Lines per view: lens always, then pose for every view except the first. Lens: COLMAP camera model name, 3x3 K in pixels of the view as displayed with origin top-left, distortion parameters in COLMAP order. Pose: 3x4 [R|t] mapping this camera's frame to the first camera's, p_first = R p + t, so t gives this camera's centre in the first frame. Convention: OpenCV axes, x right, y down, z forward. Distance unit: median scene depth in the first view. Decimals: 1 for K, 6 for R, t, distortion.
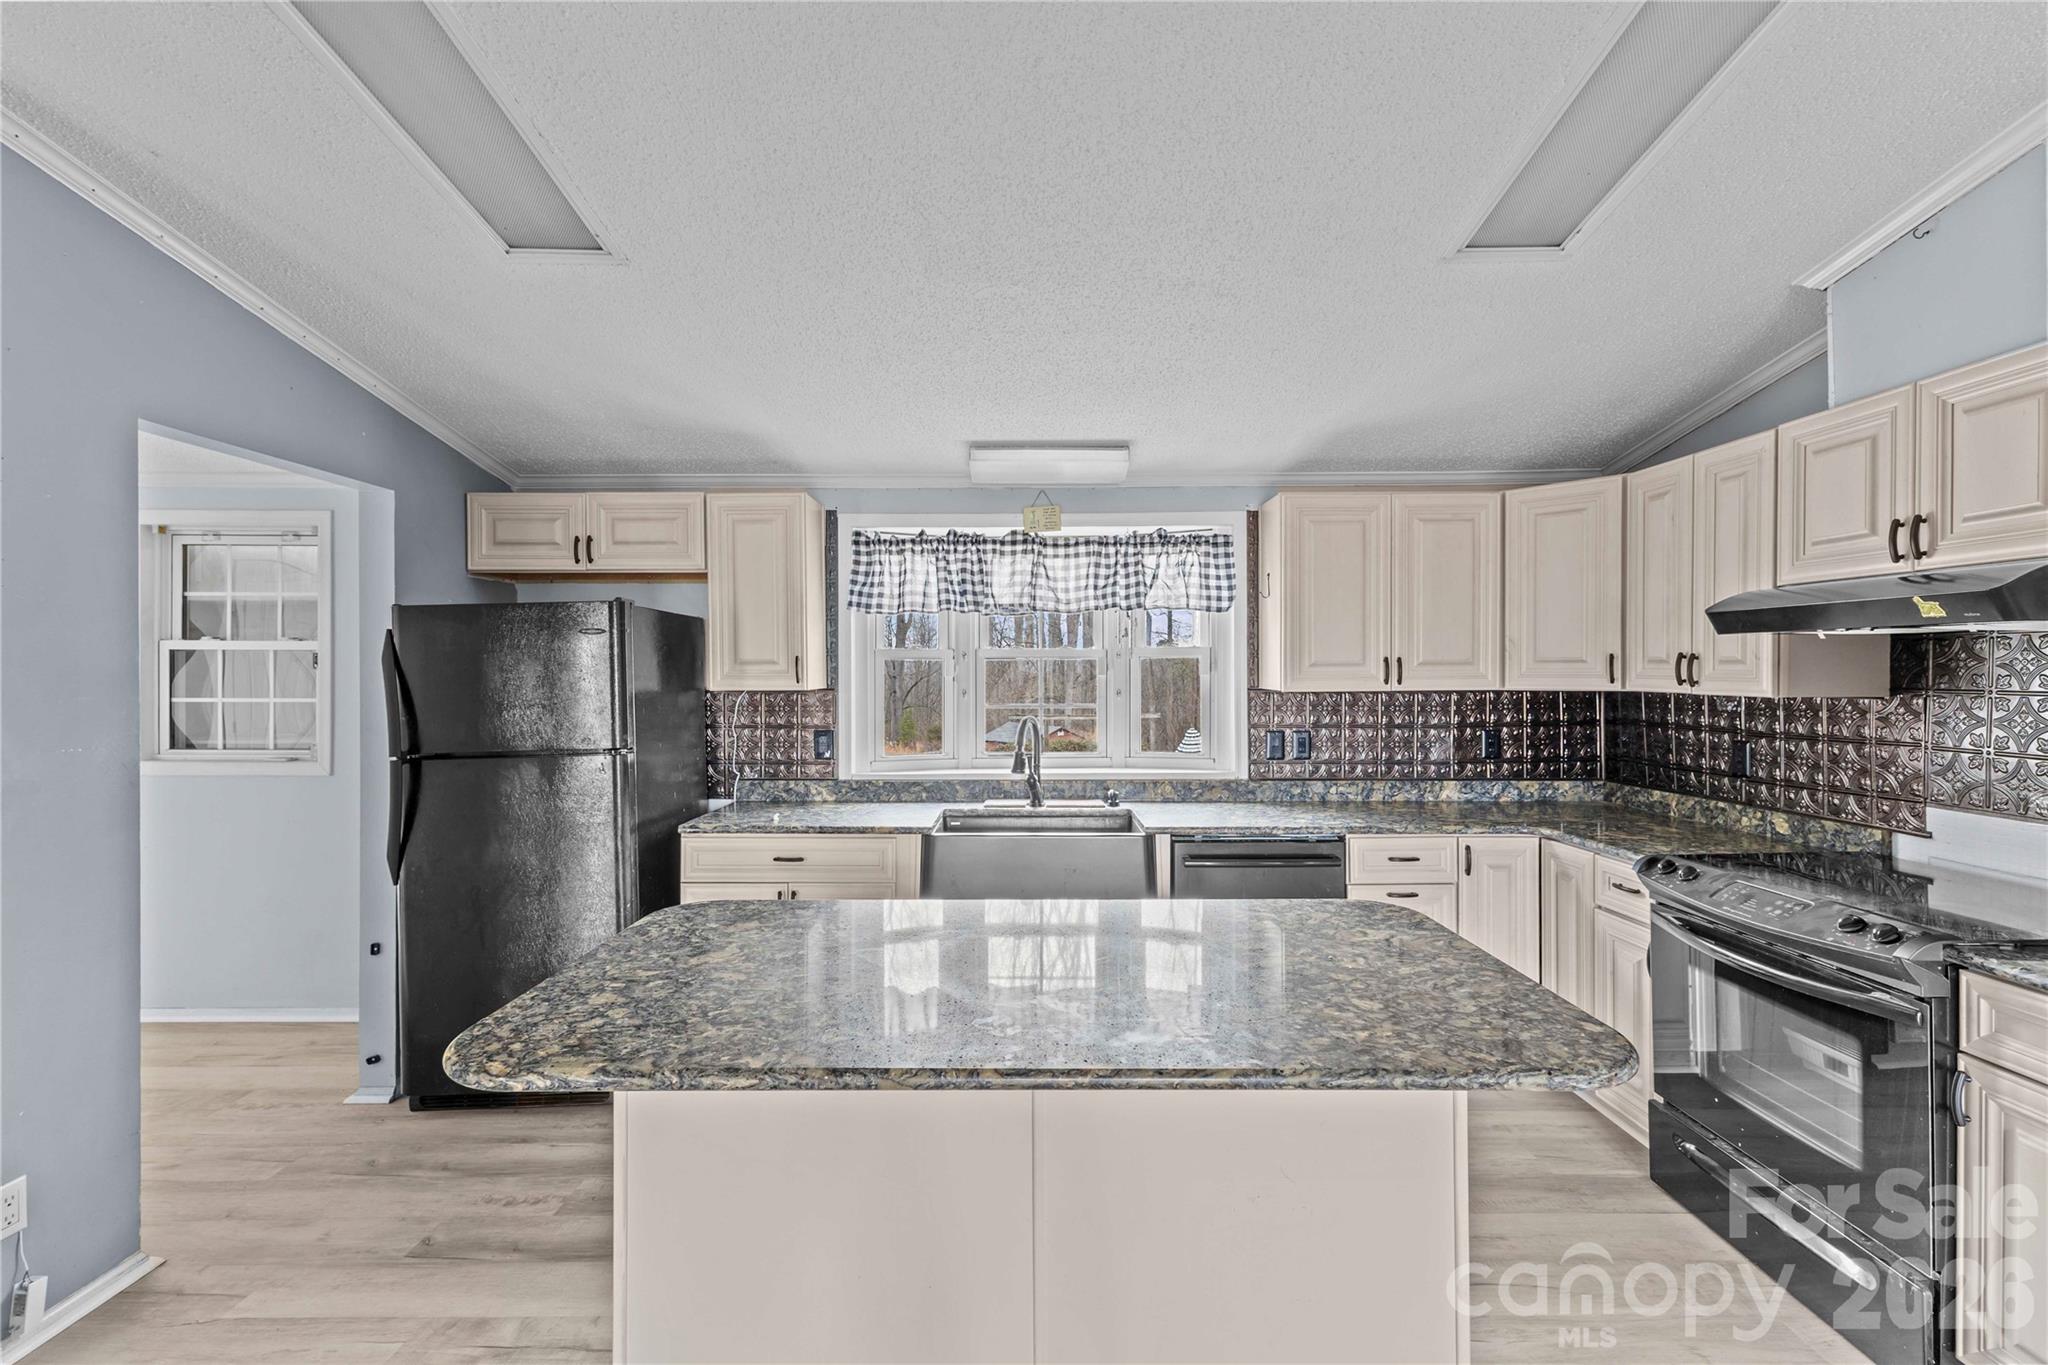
lens RADIAL K [[883.3, 0, 1035.1], [0, 883.3, 678.7], [0, 0, 1]] dist [0.012031, -0.003074]
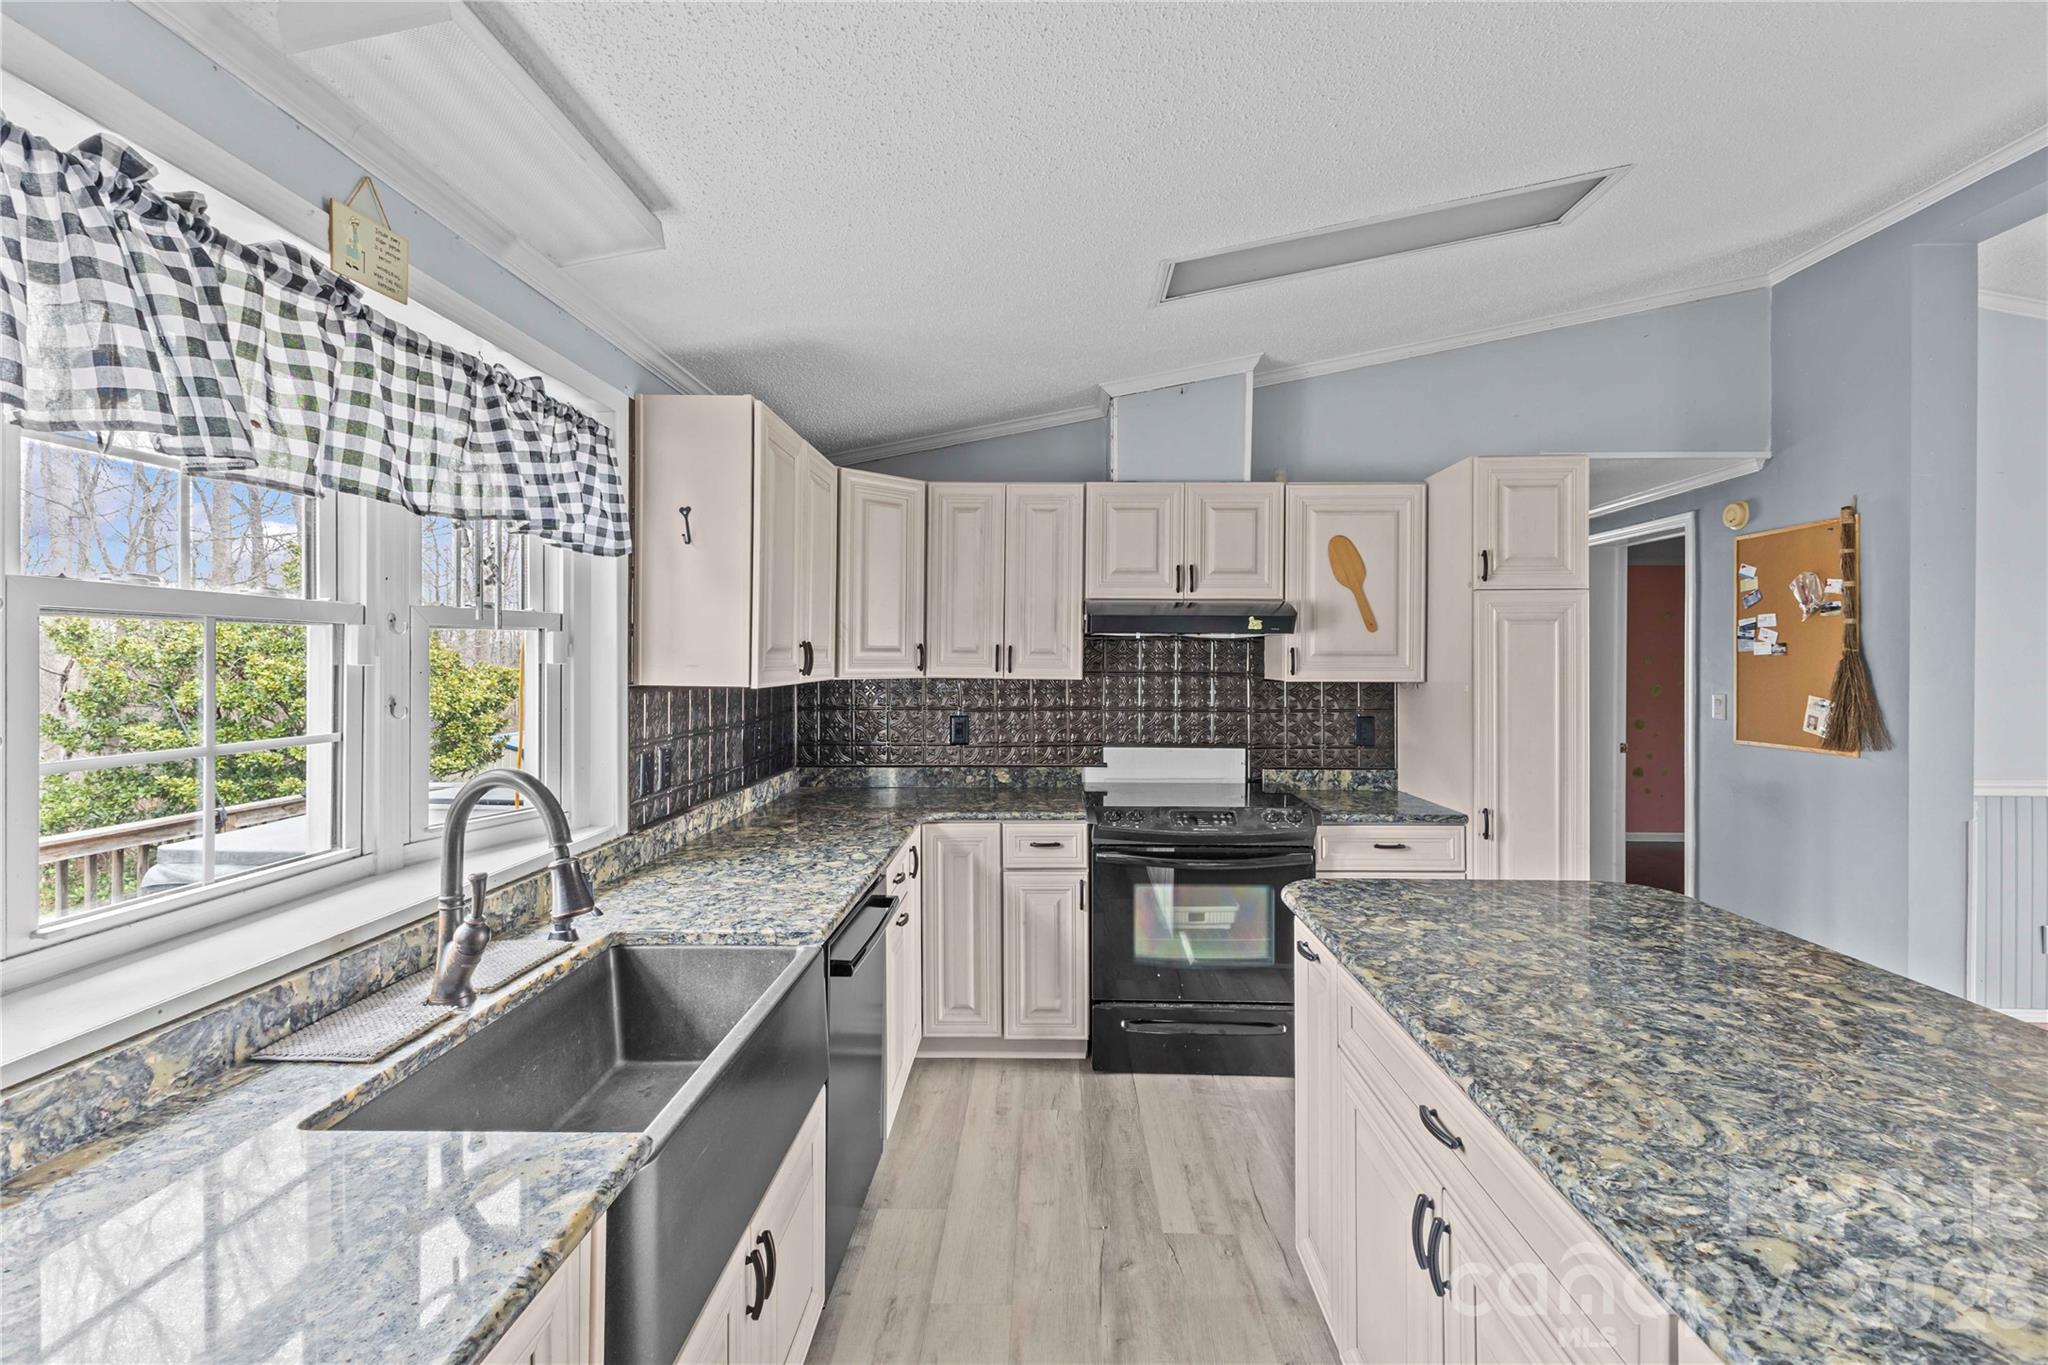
lens RADIAL K [[883.3, 0, 1023.9], [0, 883.3, 665.8], [0, 0, 1]] dist [0.012031, -0.003074]
pose [[0.035166, -0.002501, 0.999378, -0.381466], [0.007841, 0.999967, 0.002226, -0.002382], [-0.999351, 0.007758, 0.035185, 0.738470]]
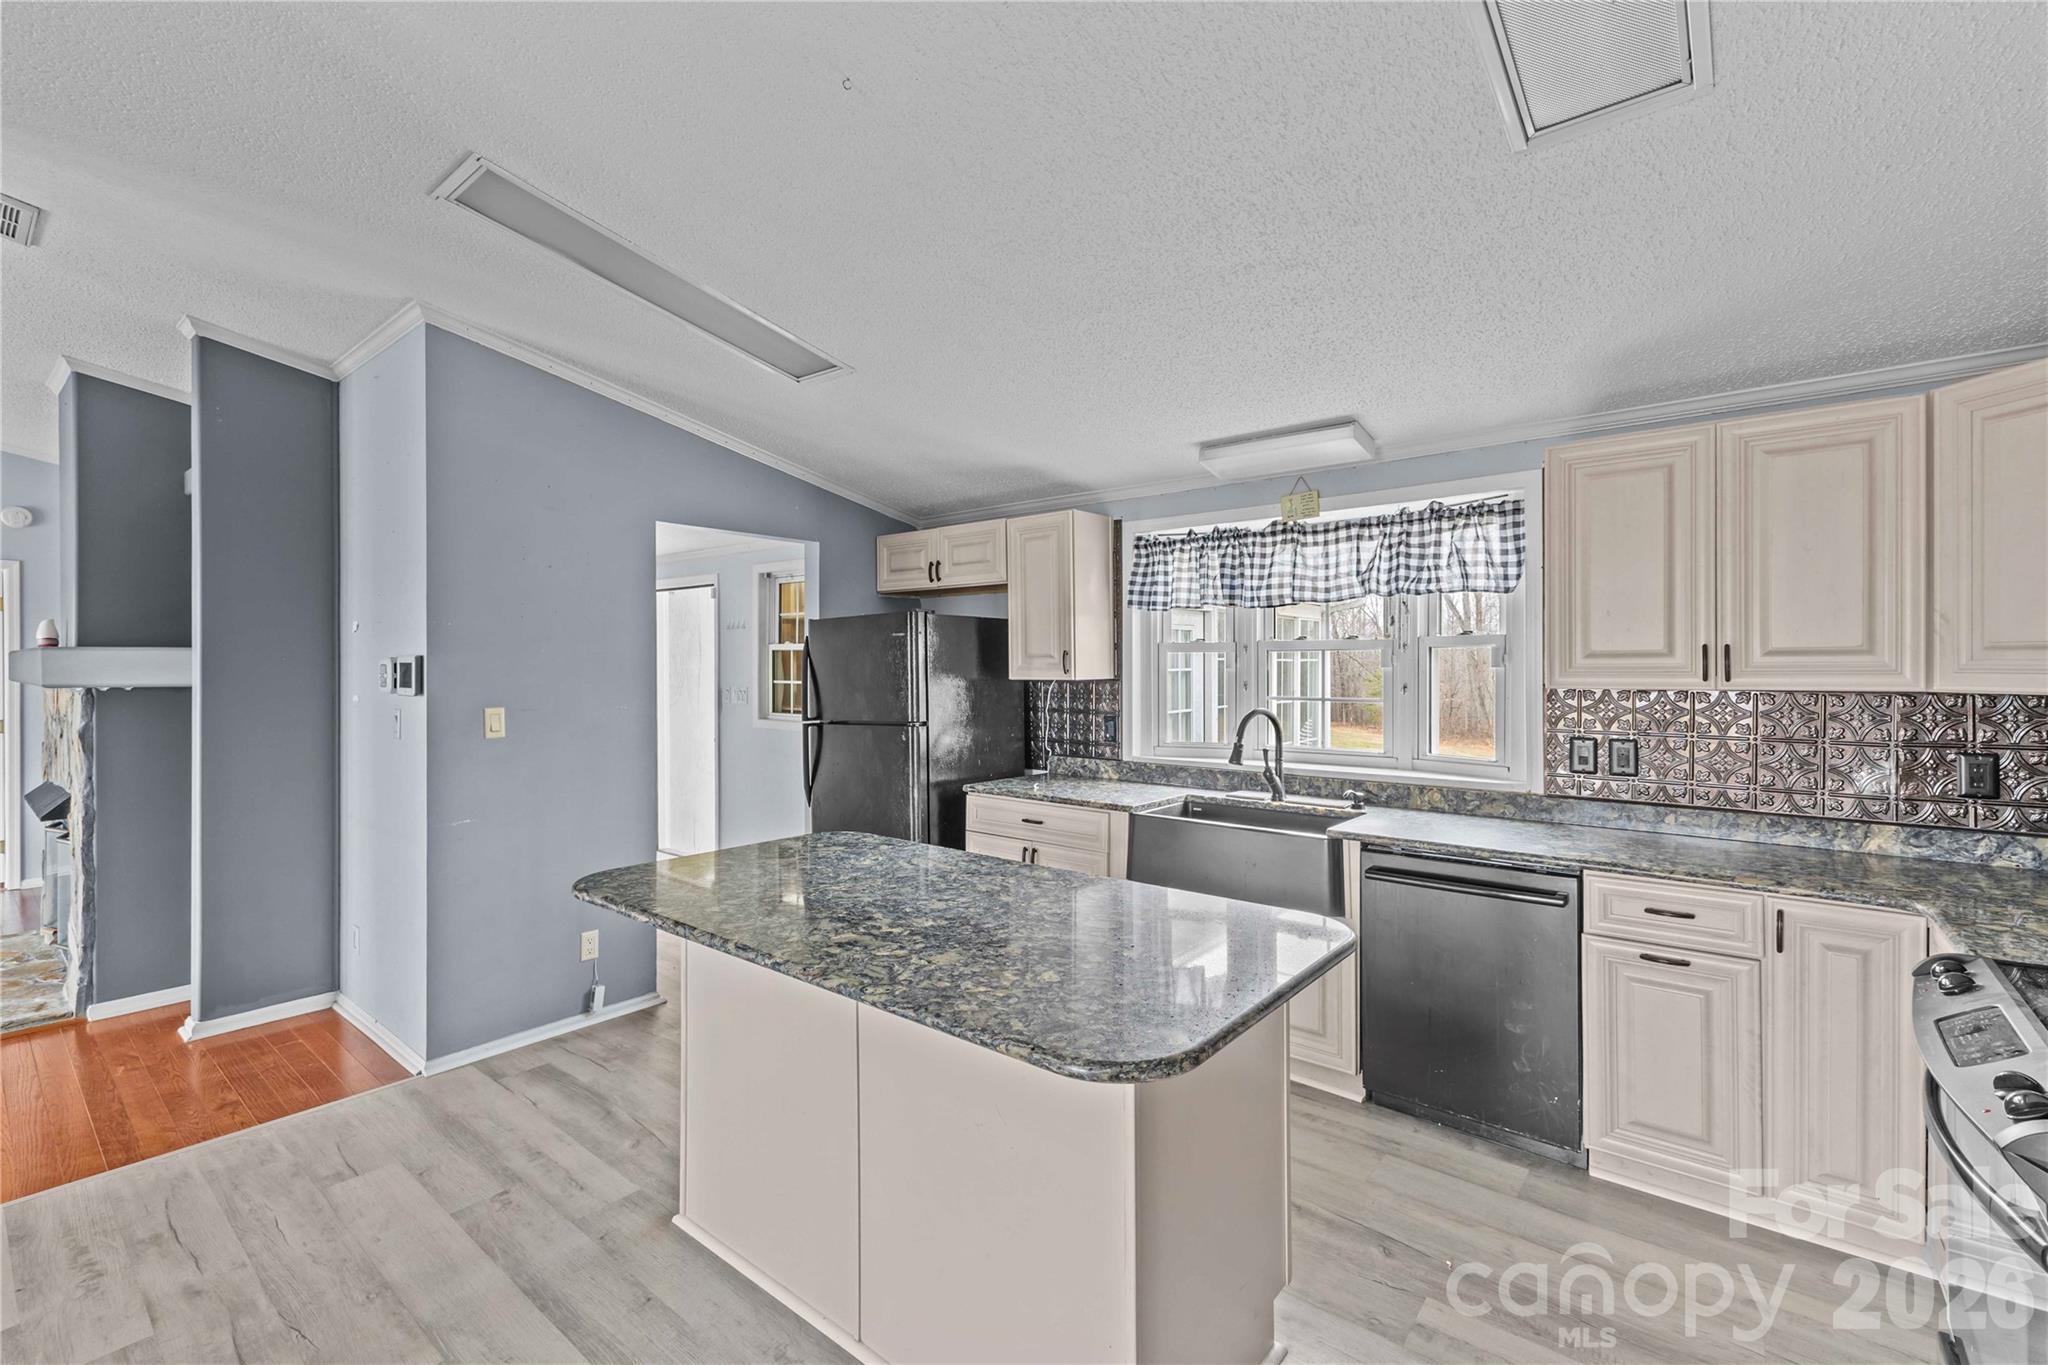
lens RADIAL K [[883.3, 0, 1029.2], [0, 883.3, 665.3], [0, 0, 1]] dist [0.012031, -0.003074]
pose [[0.777647, 0.001157, -0.628700, 0.404900], [-0.005292, 0.999975, -0.004706, -0.000175], [0.628679, 0.006987, 0.777634, 0.061543]]
